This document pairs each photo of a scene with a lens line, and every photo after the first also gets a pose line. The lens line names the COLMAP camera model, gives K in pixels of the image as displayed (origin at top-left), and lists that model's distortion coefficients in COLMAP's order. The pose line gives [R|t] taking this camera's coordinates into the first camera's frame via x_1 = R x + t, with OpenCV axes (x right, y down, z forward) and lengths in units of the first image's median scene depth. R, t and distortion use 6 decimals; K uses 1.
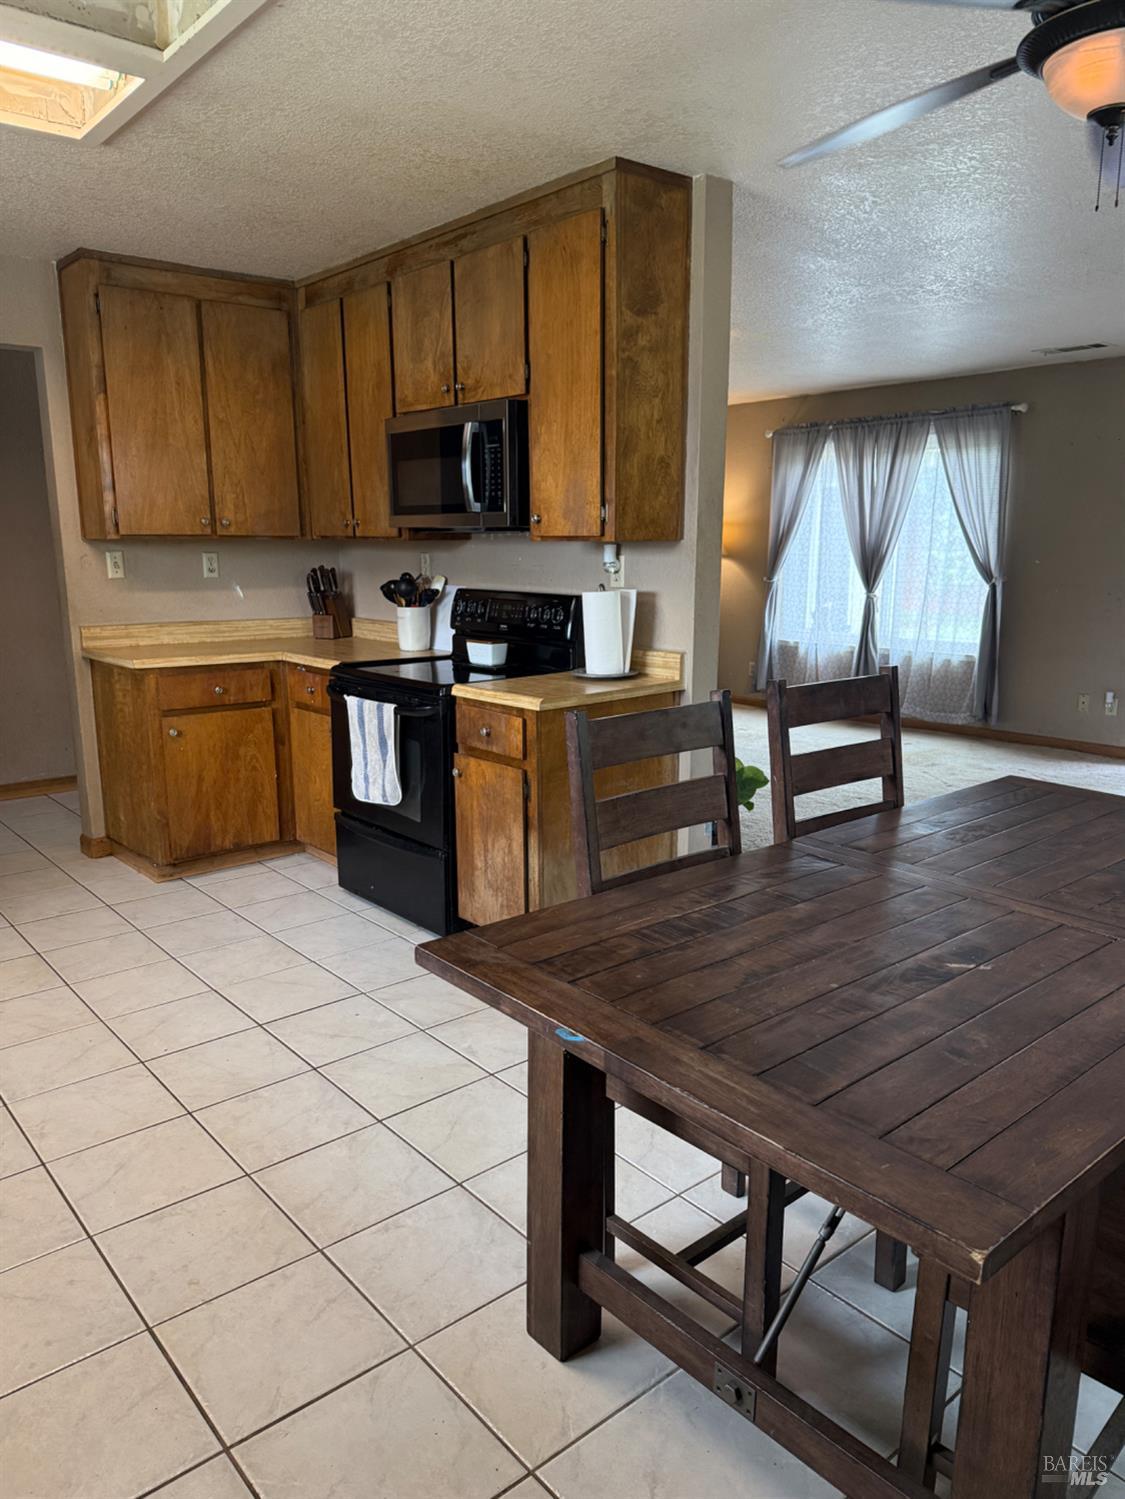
lens RADIAL K [[1065.7, 0, 557.9], [0, 1065.7, 752.7], [0, 0, 1]] dist [0.055720, -0.067566]
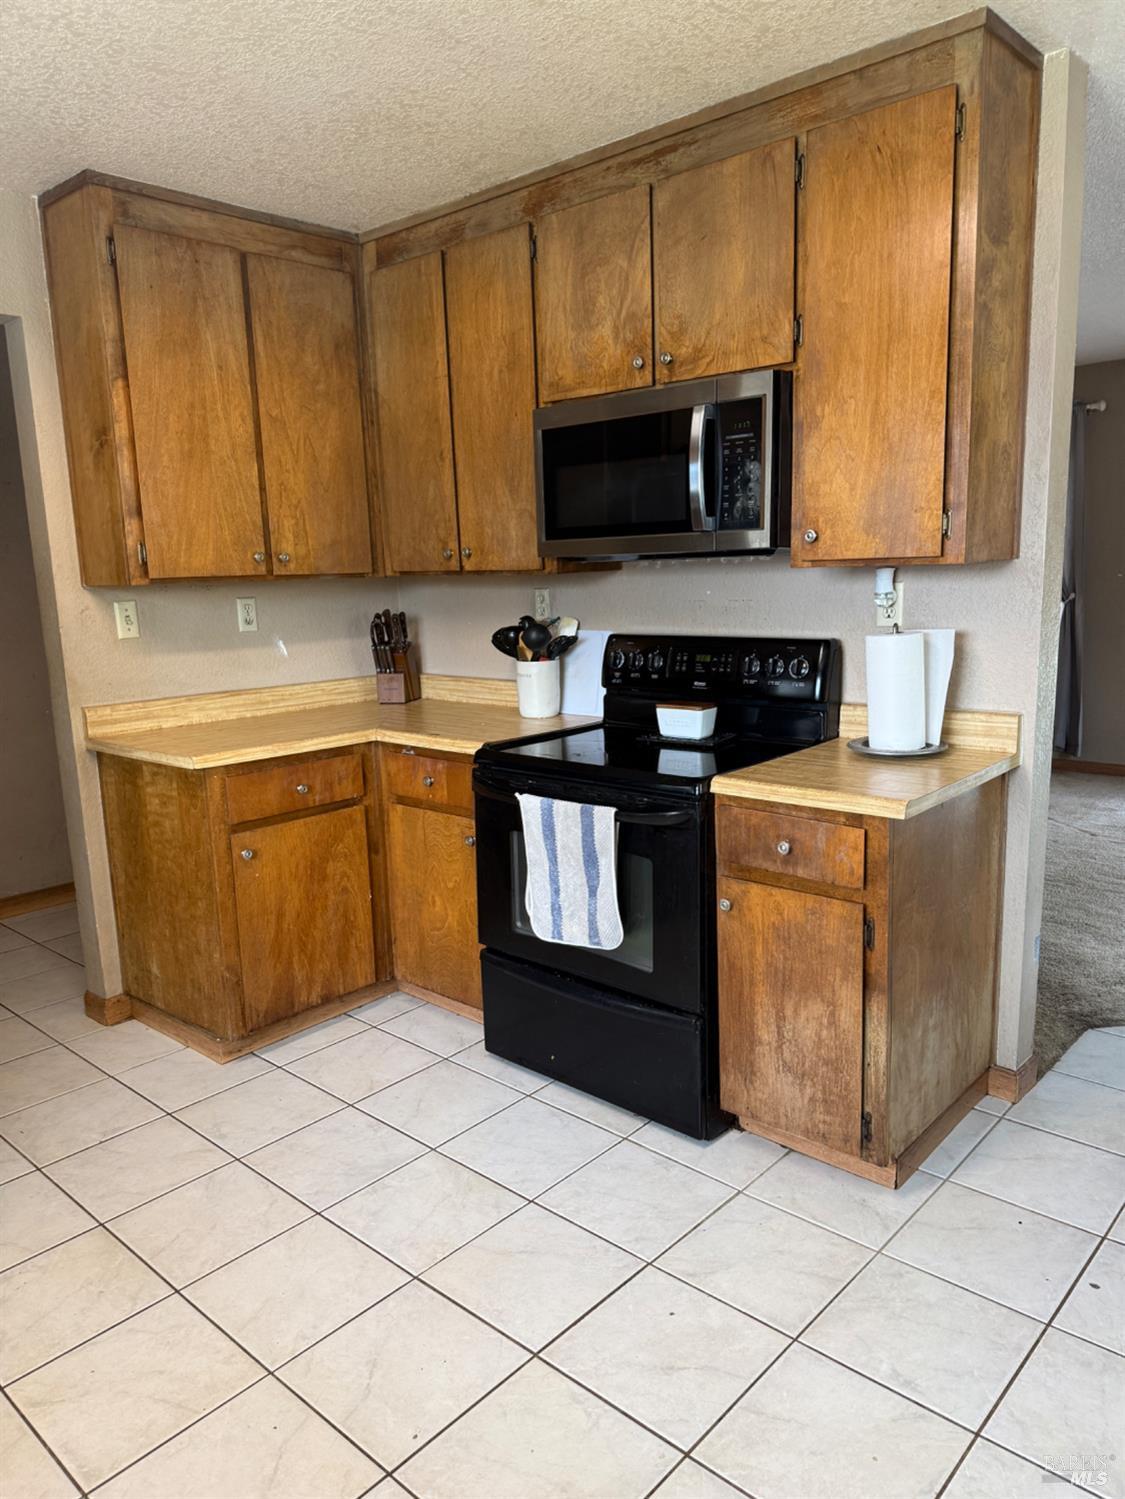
lens RADIAL K [[1065.7, 0, 563.9], [0, 1065.7, 752.8], [0, 0, 1]] dist [0.055720, -0.067566]
pose [[0.990452, -0.051551, 0.127861, -0.239181], [0.054279, 0.998365, -0.017946, -0.061836], [-0.126726, 0.024714, 0.991630, 0.272062]]
